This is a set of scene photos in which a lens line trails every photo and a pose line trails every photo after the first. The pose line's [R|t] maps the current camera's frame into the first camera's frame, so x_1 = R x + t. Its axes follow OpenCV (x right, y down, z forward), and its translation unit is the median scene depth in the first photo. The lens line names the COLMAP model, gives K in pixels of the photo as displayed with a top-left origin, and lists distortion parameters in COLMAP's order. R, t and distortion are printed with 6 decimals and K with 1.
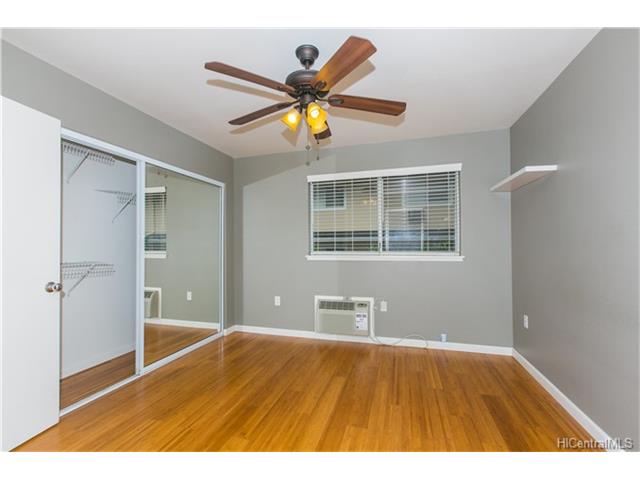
lens RADIAL K [[283.2, 0, 320.5], [0, 283.2, 242.6], [0, 0, 1]] dist [0.000871, 0.000046]
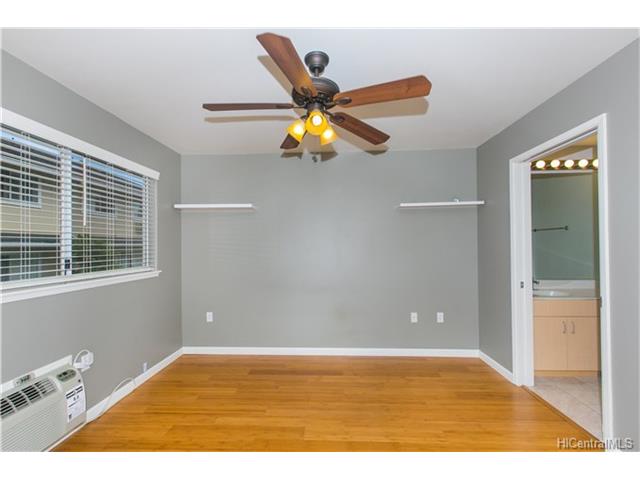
lens RADIAL K [[283.2, 0, 320.5], [0, 283.2, 242.6], [0, 0, 1]] dist [0.000871, 0.000046]
pose [[-0.244936, 0.018013, 0.969372, -0.705231], [-0.003134, 0.999807, -0.019371, -0.032993], [-0.969534, -0.007783, -0.244832, 0.918786]]
